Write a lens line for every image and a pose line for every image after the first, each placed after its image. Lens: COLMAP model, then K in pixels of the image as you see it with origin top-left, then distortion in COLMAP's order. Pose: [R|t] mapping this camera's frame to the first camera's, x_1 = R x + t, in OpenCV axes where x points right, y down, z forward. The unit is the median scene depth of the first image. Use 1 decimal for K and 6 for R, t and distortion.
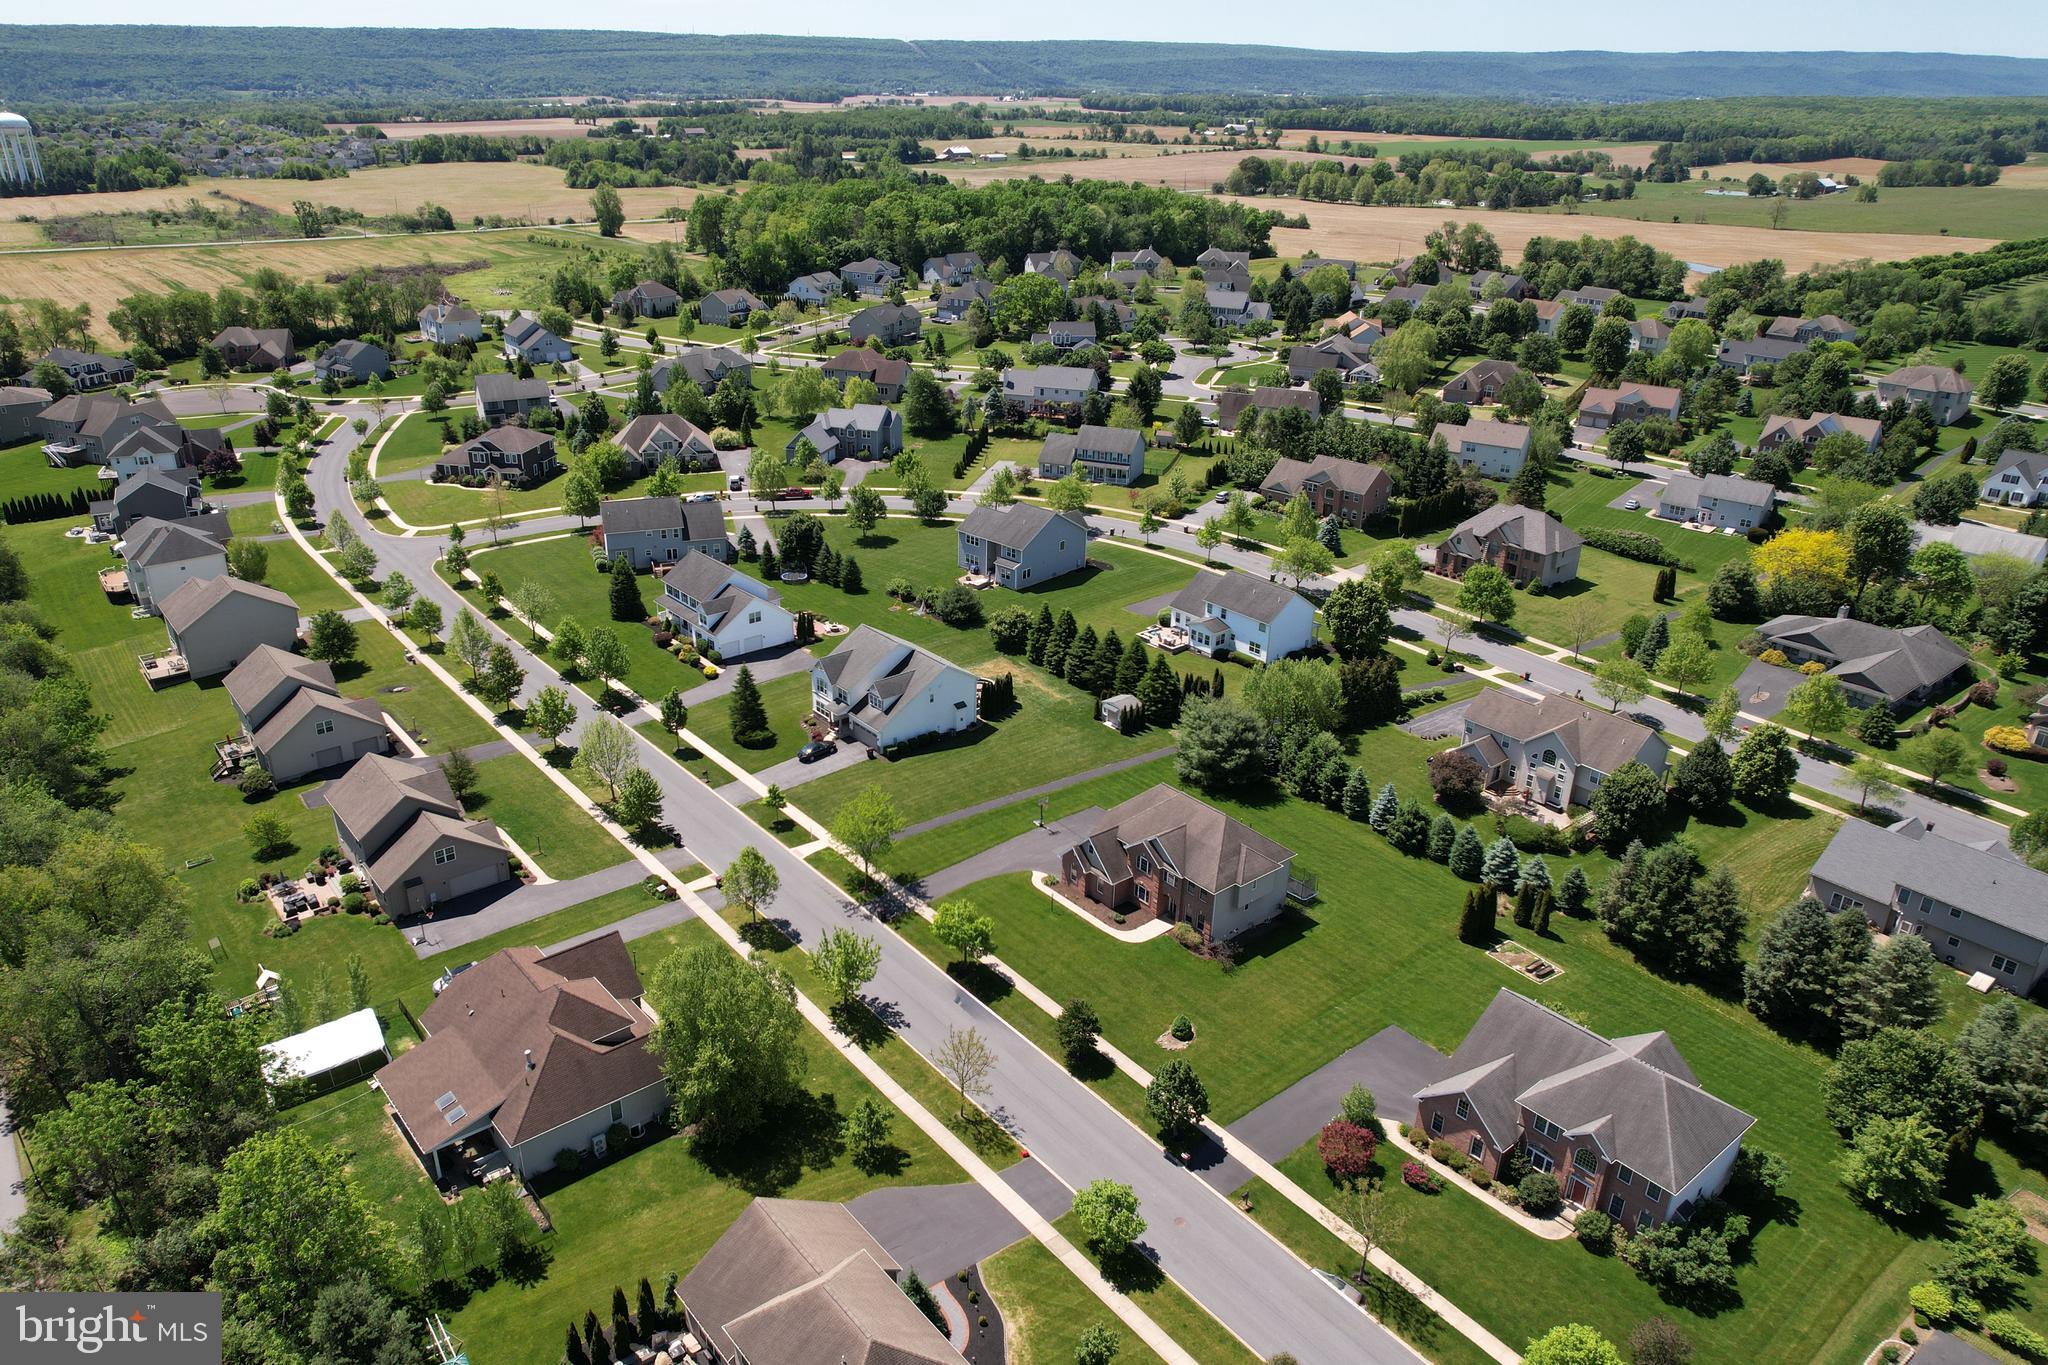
lens RADIAL K [[1378.9, 0, 962.4], [0, 1378.9, 720.5], [0, 0, 1]] dist [-0.052392, 0.039514]
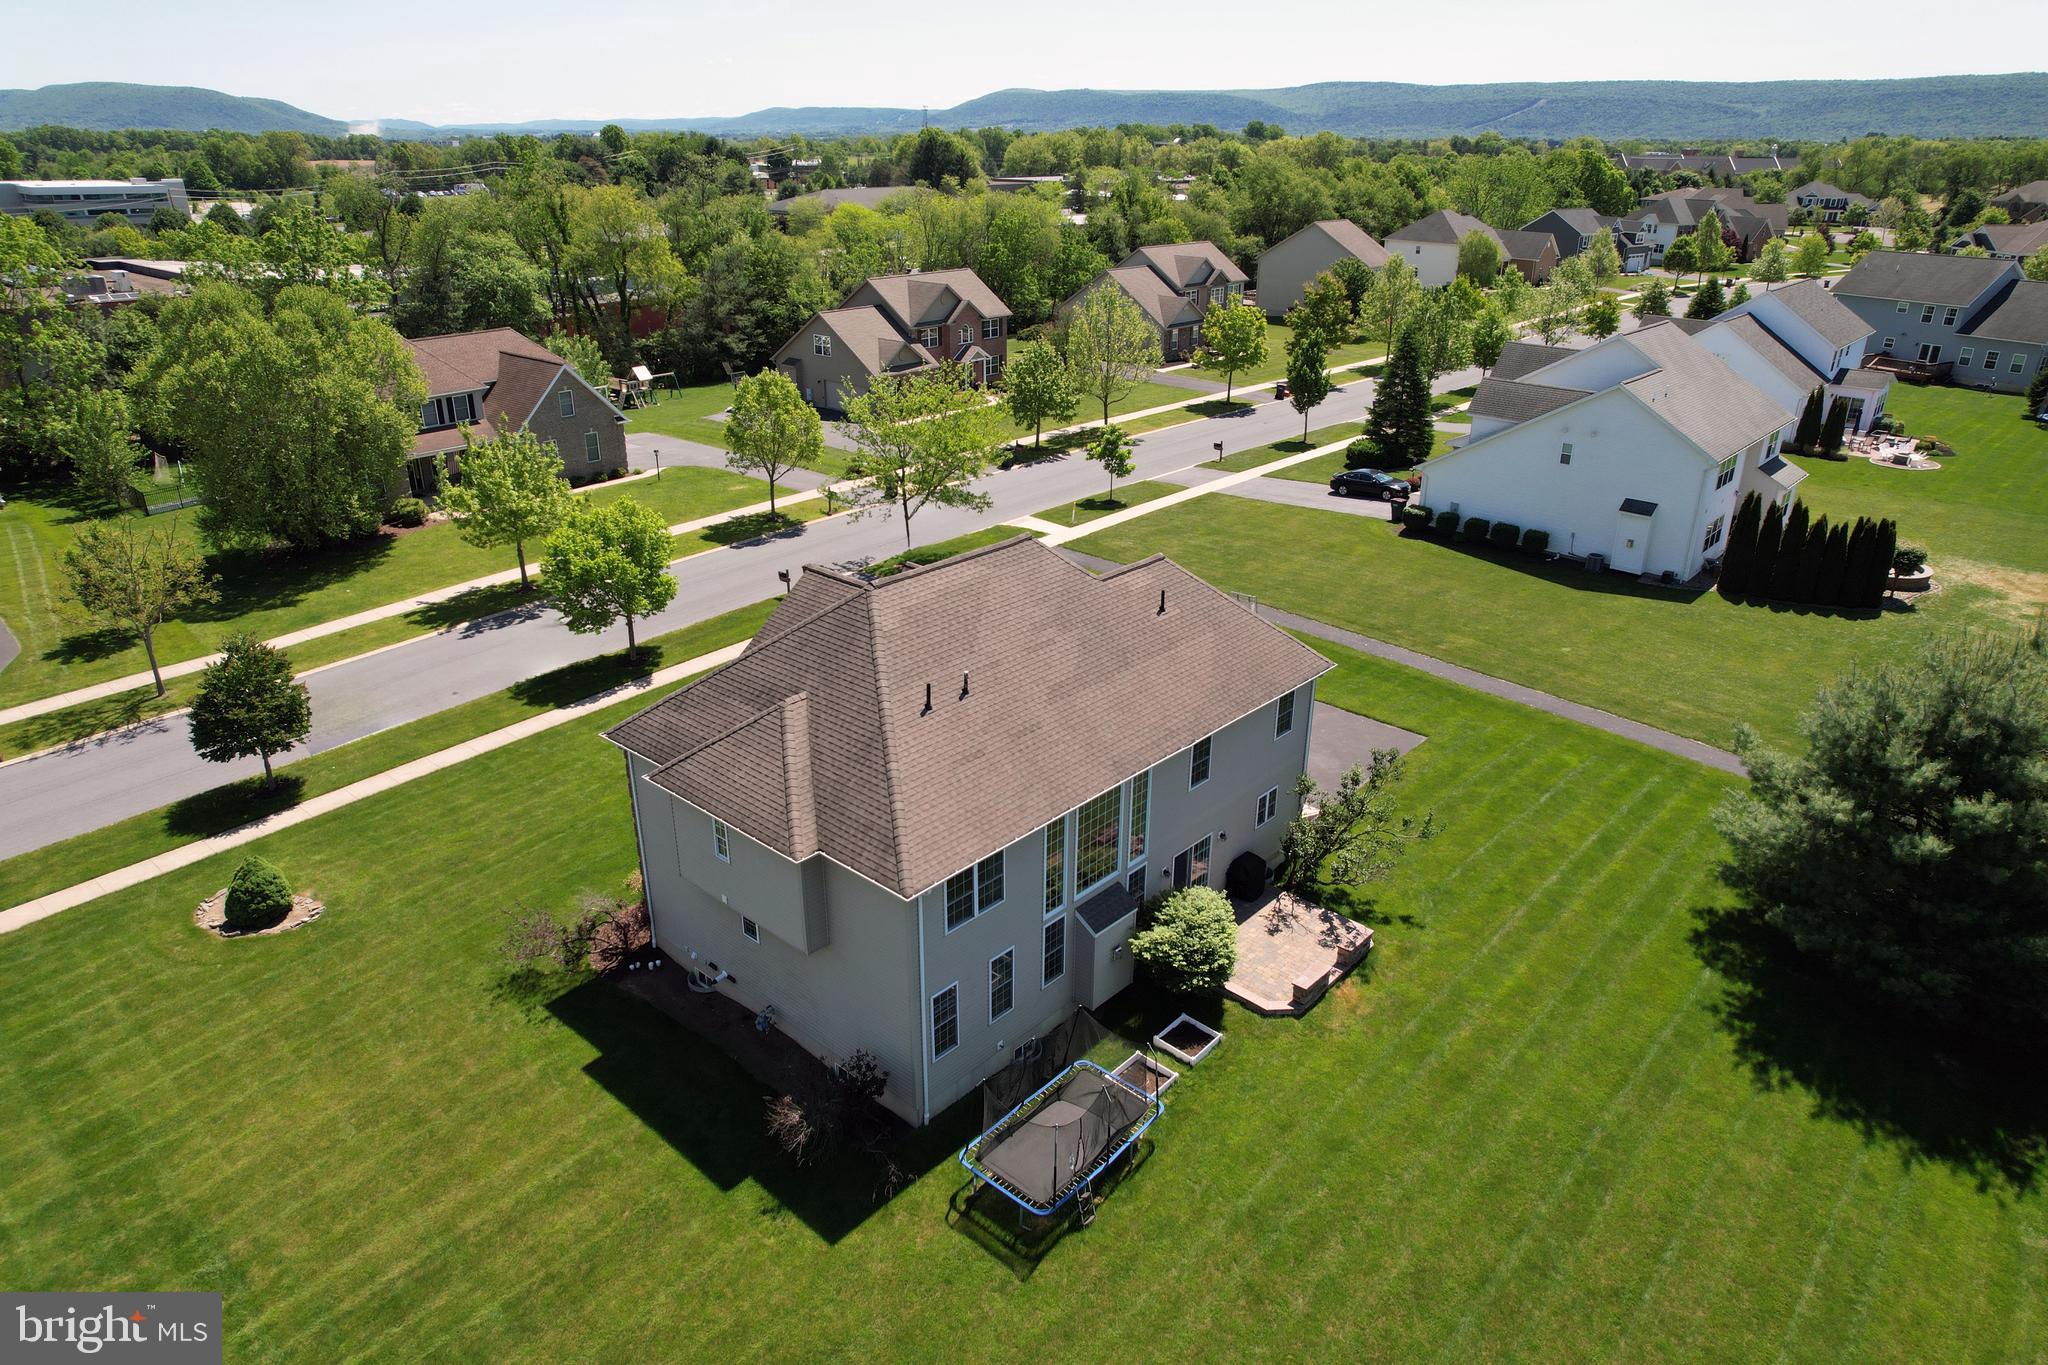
lens RADIAL K [[1310.6, 0, 1027.5], [0, 1310.6, 695.4], [0, 0, 1]] dist [-0.070856, 0.061646]
pose [[0.178097, 0.391869, -0.902618, 0.361608], [-0.423531, 0.858497, 0.289146, 0.002576], [0.888202, 0.330790, 0.318864, 0.811929]]
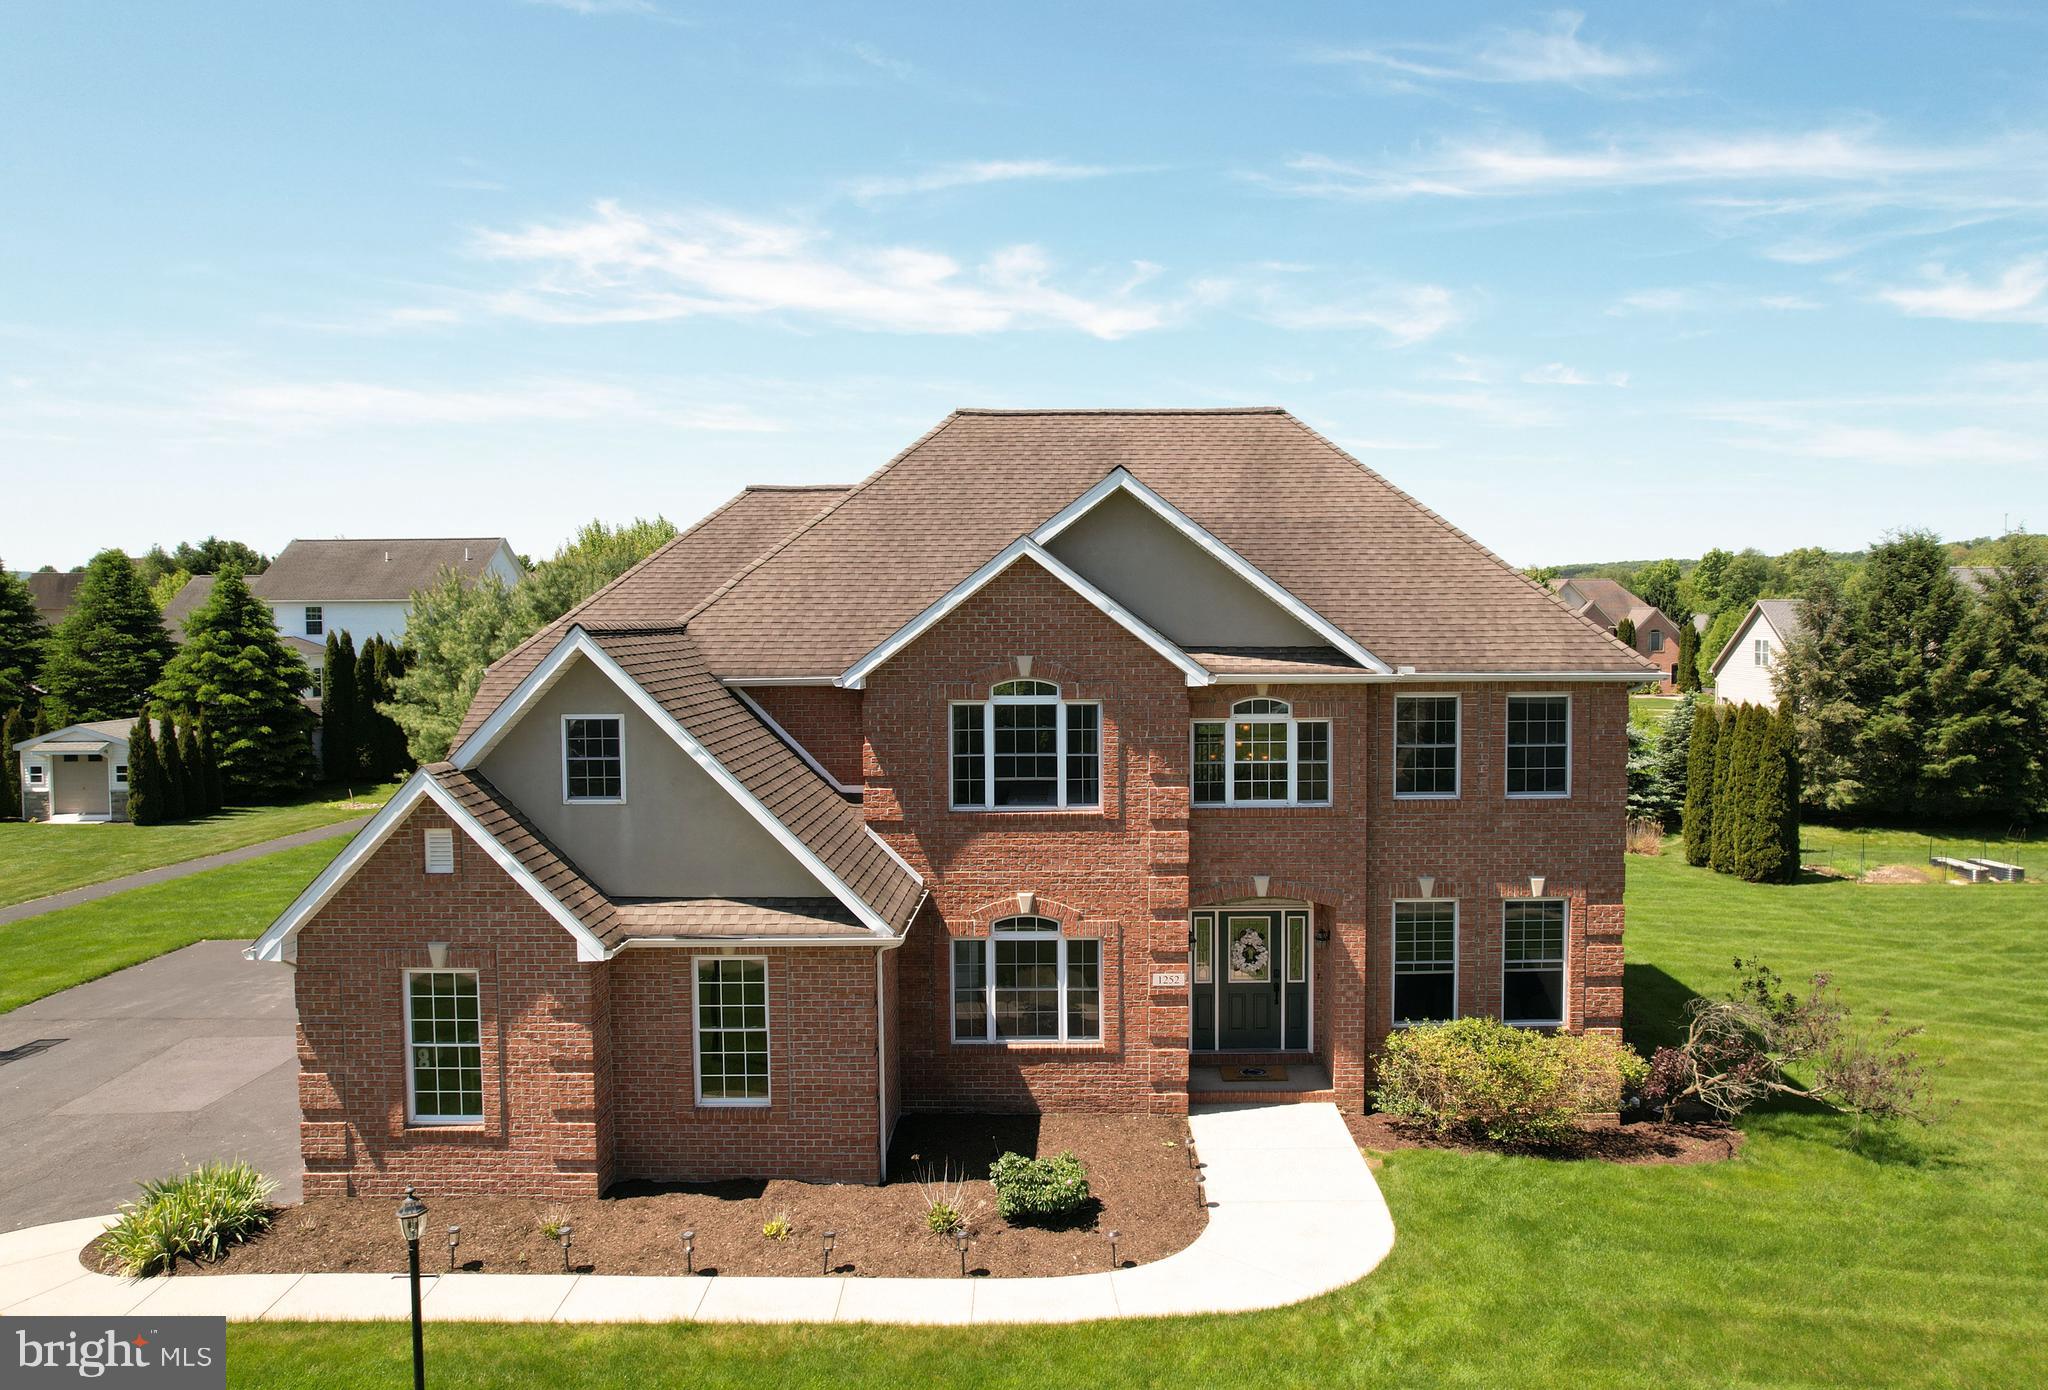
lens RADIAL K [[1411.8, 0, 1086.1], [0, 1411.8, 683.3], [0, 0, 1]] dist [-0.050173, 0.023034]
pose [[0.610327, -0.053052, 0.790371, 0.019688], [0.344941, 0.915991, -0.204880, 0.111960], [-0.713104, 0.397675, 0.577354, 0.785281]]
